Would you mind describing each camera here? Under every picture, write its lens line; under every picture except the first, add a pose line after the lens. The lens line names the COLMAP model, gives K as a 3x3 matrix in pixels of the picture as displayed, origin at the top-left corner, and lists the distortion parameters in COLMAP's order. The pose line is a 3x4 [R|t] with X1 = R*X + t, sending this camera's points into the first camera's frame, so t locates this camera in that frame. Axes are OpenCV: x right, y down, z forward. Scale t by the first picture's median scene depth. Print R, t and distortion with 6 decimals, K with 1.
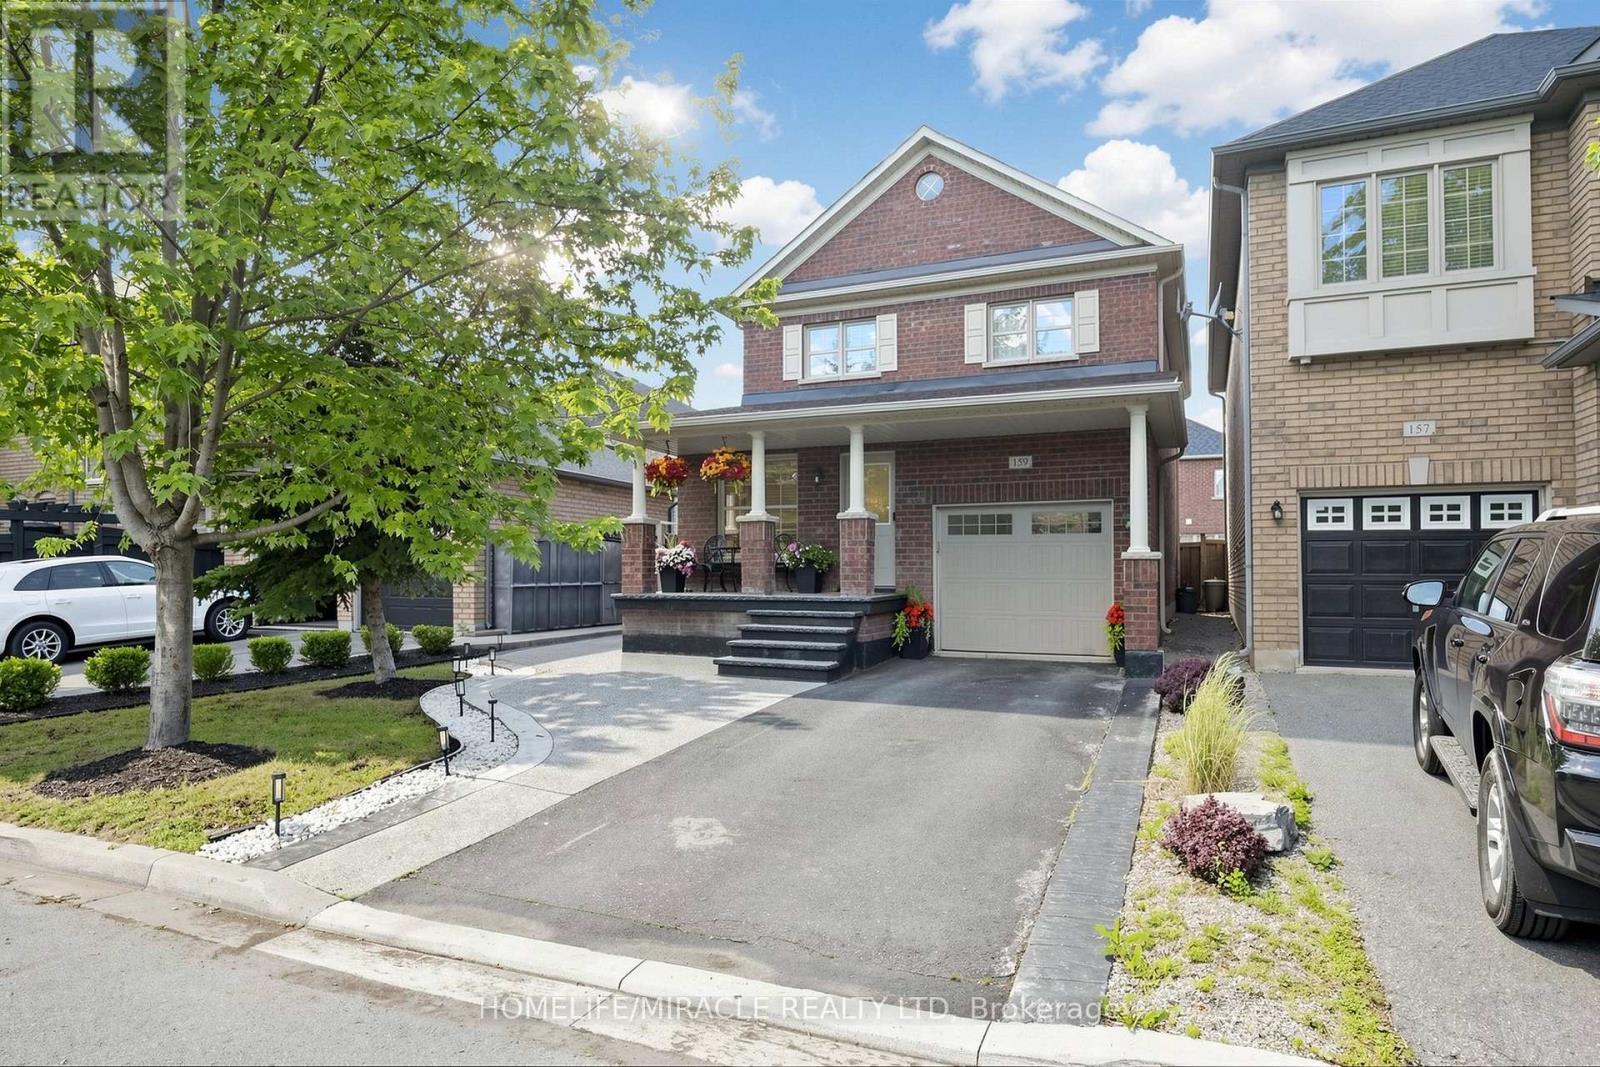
lens RADIAL K [[597.6, 0, 800.4], [0, 597.6, 500.2], [0, 0, 1]] dist [-0.003410, -0.000319]
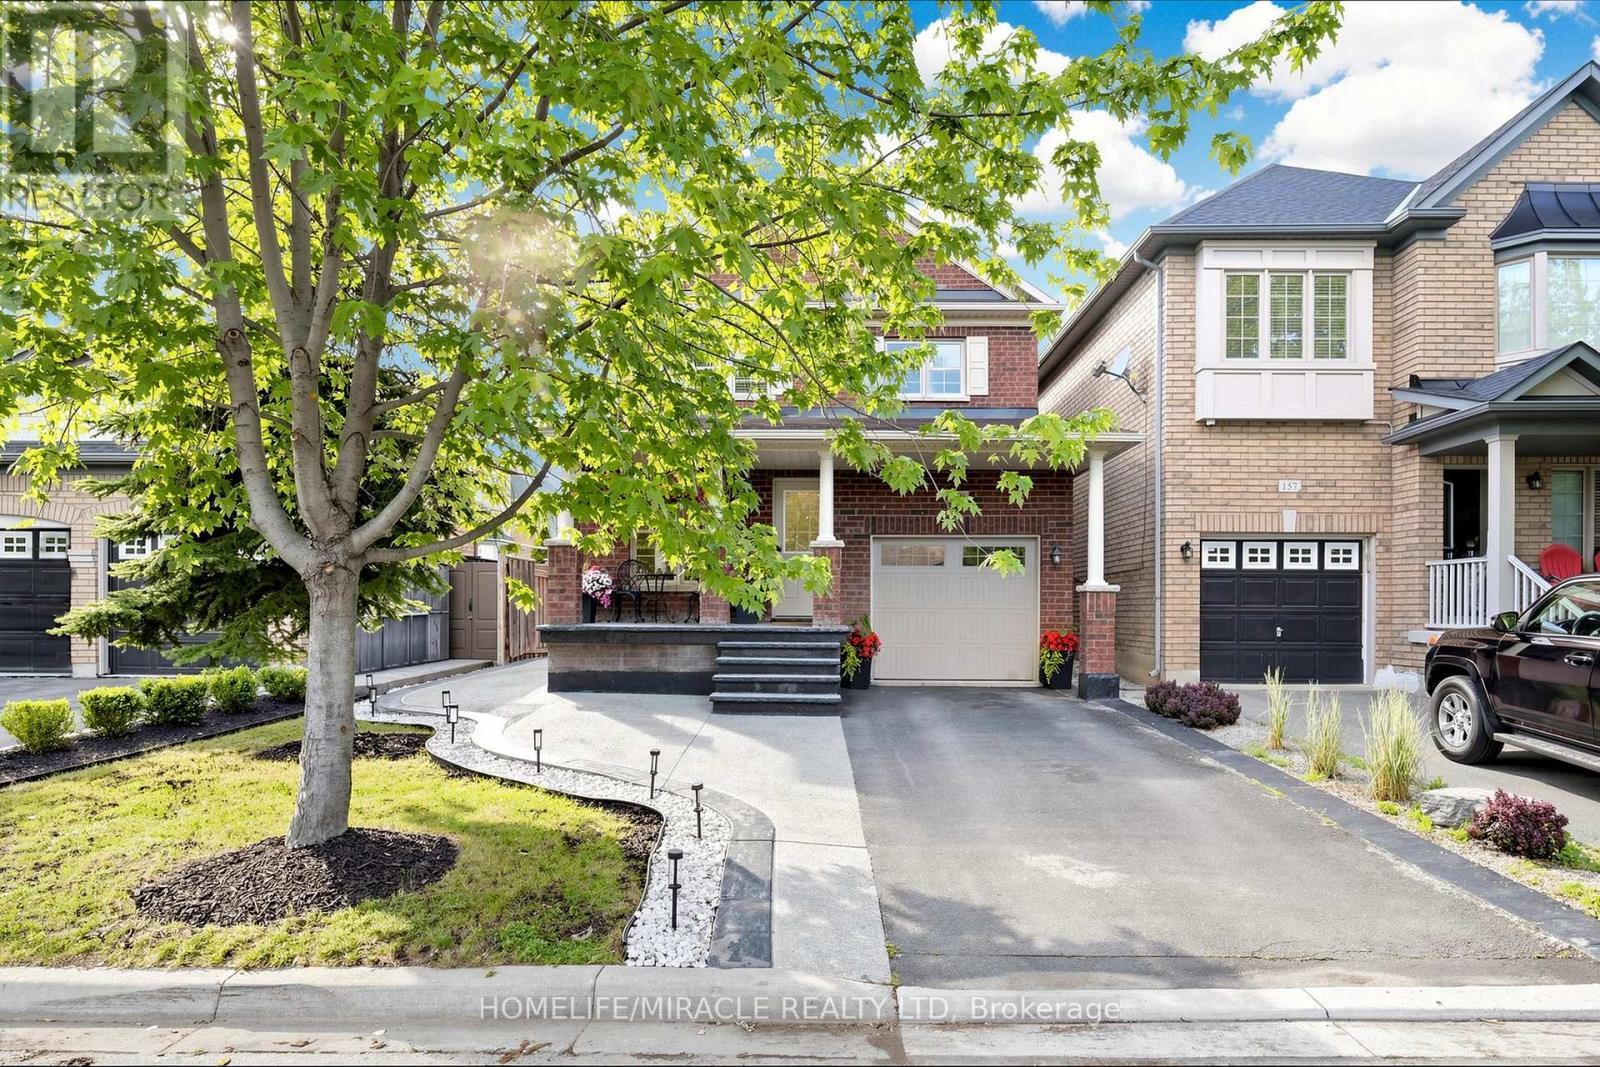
lens RADIAL K [[620.4, 0, 800.0], [0, 620.4, 533.5], [0, 0, 1]] dist [-0.001534, -0.000318]
pose [[0.964504, 0.033093, 0.261988, -0.246571], [-0.036080, 0.999327, 0.006598, 0.004188], [-0.261593, -0.015816, 0.965049, 0.039420]]
